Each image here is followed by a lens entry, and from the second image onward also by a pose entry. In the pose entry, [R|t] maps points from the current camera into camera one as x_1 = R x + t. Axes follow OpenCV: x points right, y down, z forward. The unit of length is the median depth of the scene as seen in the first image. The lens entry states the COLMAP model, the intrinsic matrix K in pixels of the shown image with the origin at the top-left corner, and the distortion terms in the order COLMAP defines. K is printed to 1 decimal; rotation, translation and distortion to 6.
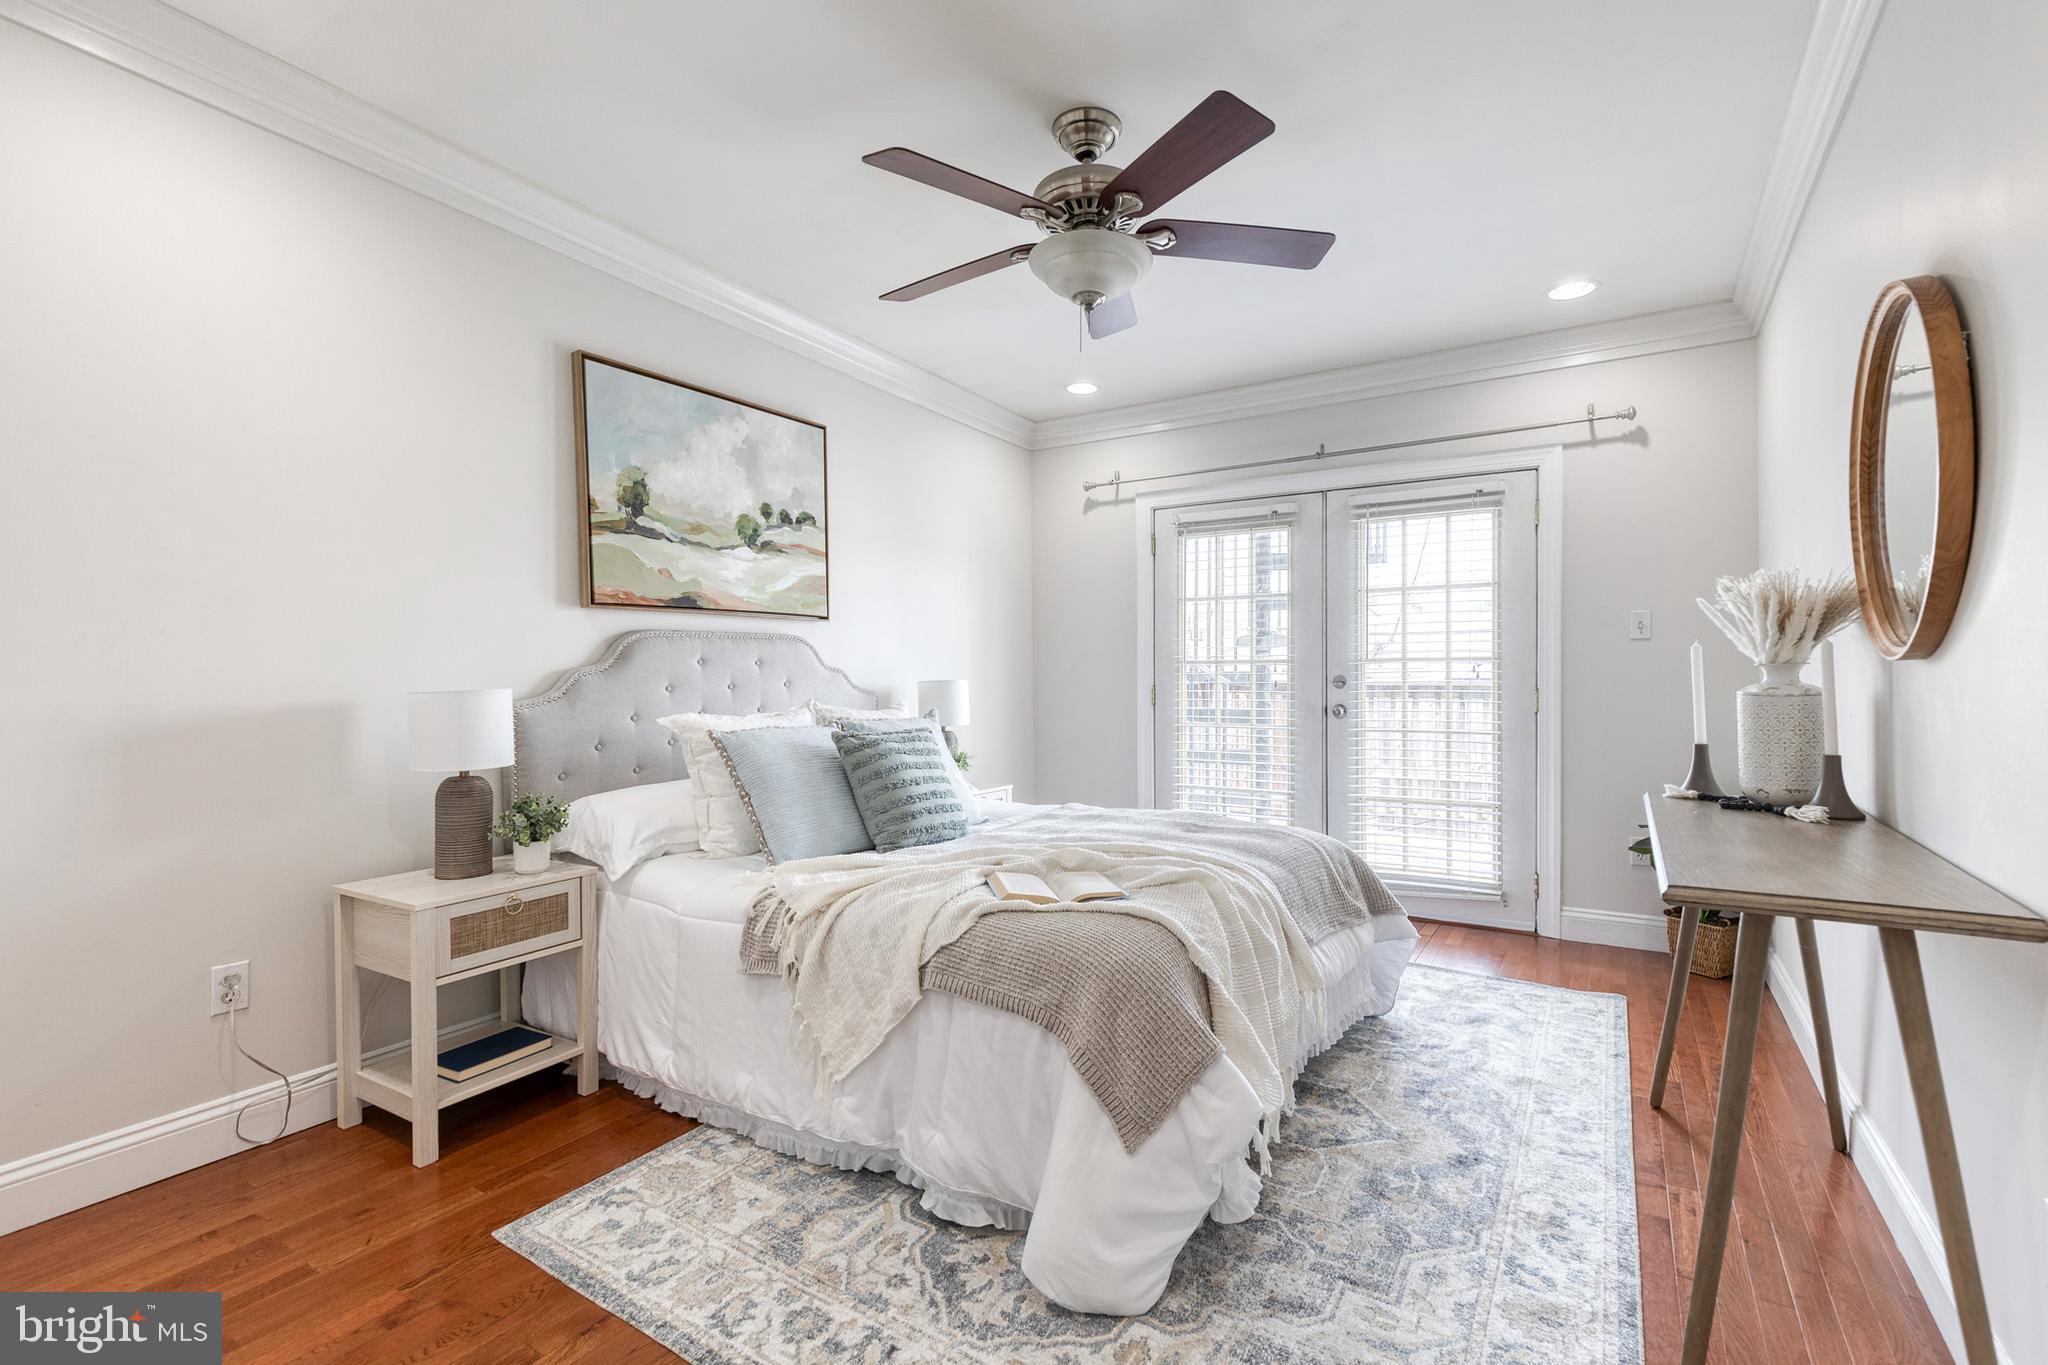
lens RADIAL K [[922.3, 0, 1034.4], [0, 922.3, 685.9], [0, 0, 1]] dist [0.011455, -0.001649]
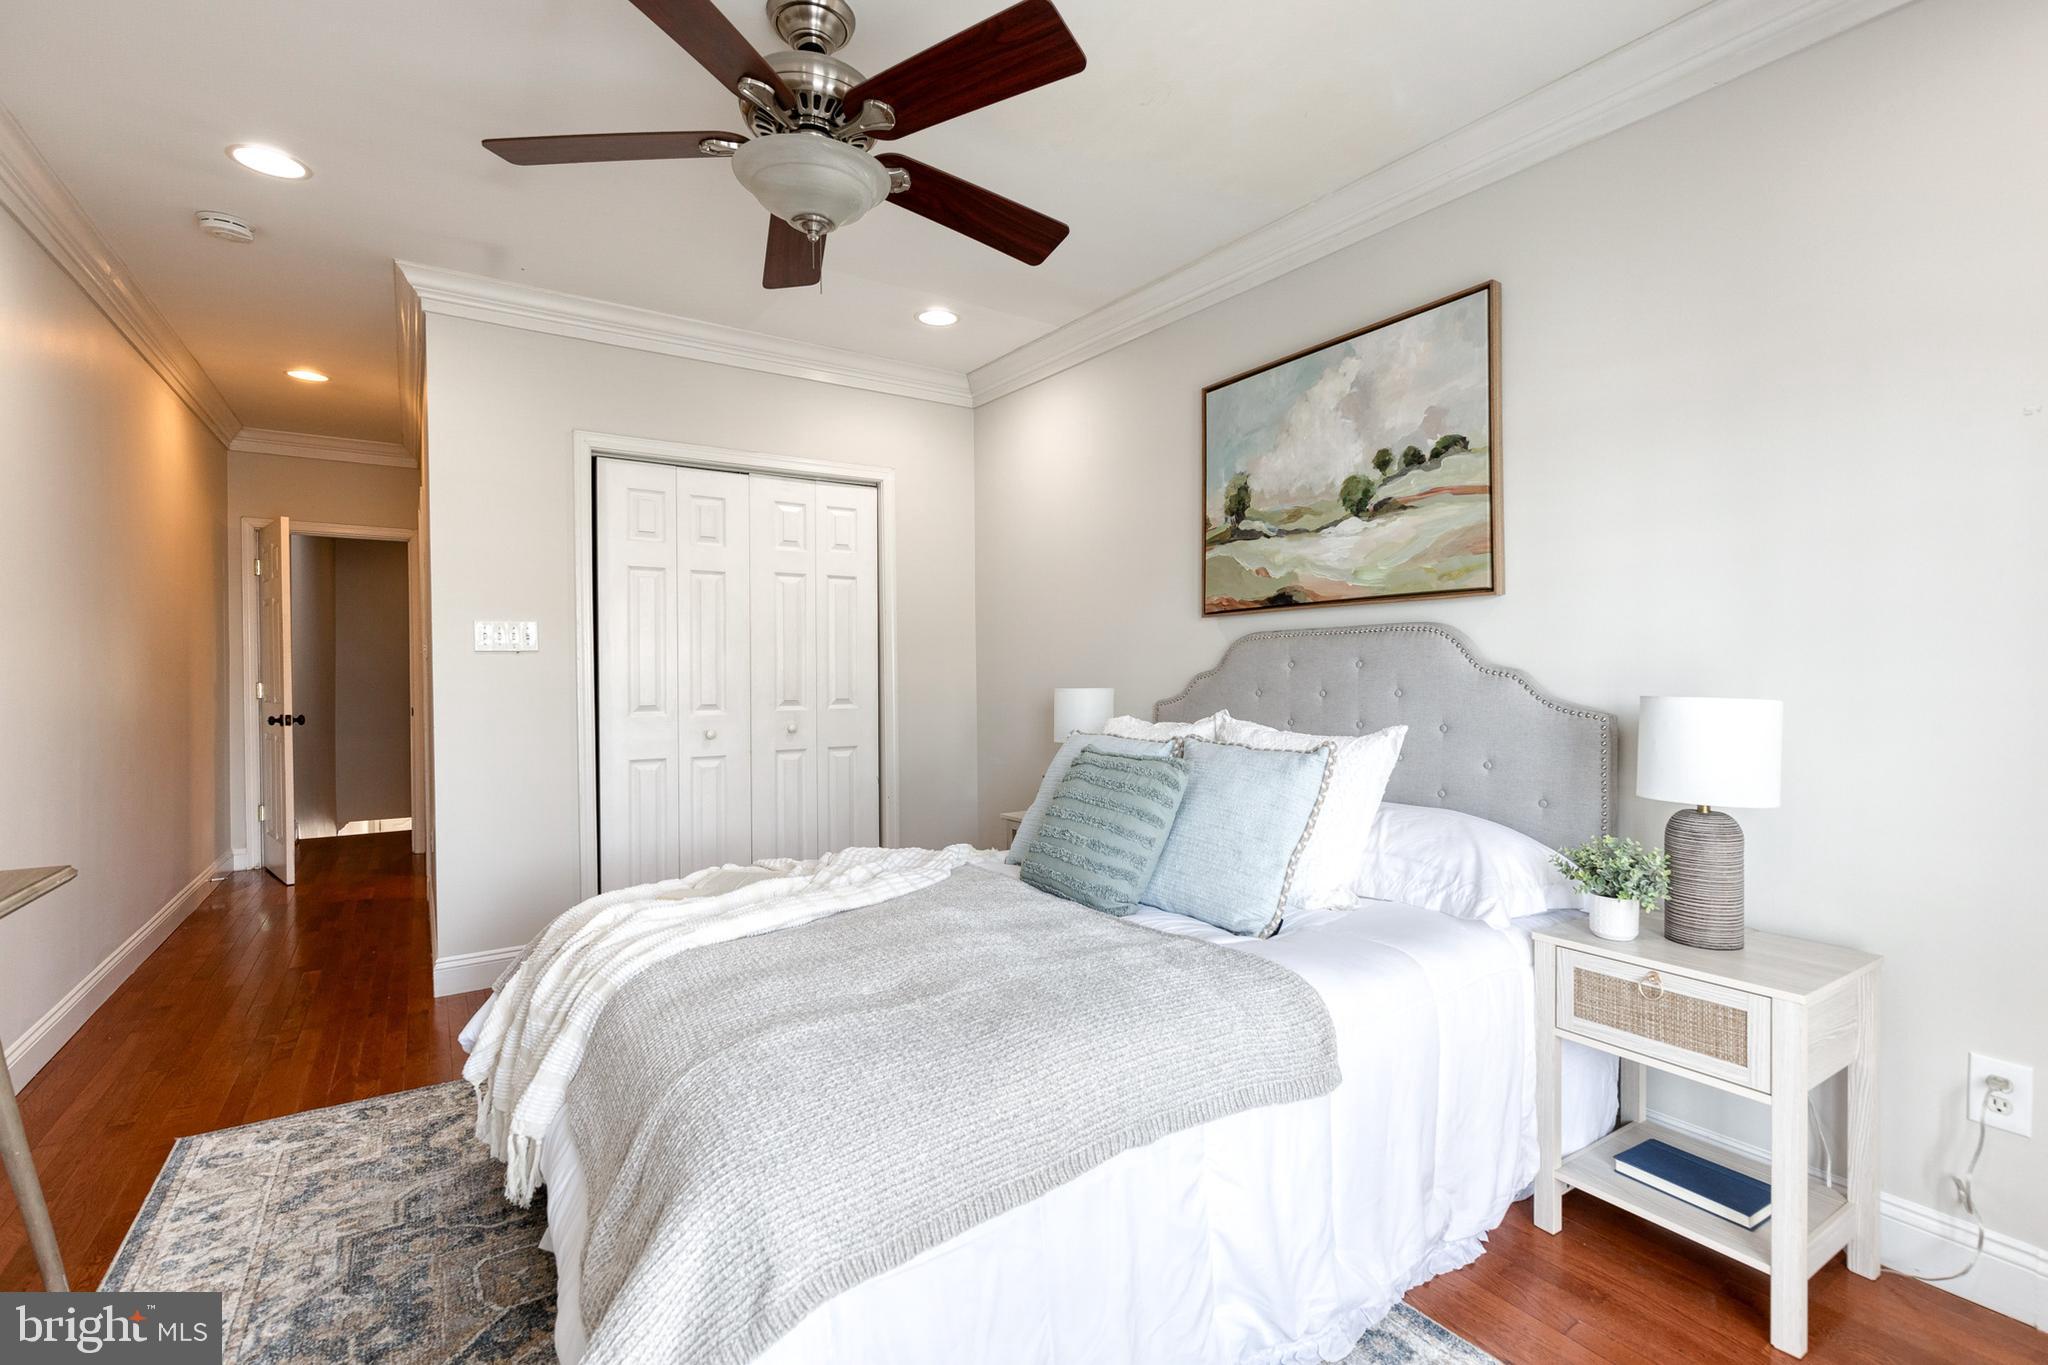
lens RADIAL K [[922.3, 0, 1034.8], [0, 922.3, 677.6], [0, 0, 1]] dist [0.011455, -0.001649]
pose [[-0.411877, 0.007741, -0.911207, 0.540067], [-0.009621, 0.999871, 0.012843, -0.022077], [0.911189, 0.014057, -0.411750, 1.122840]]
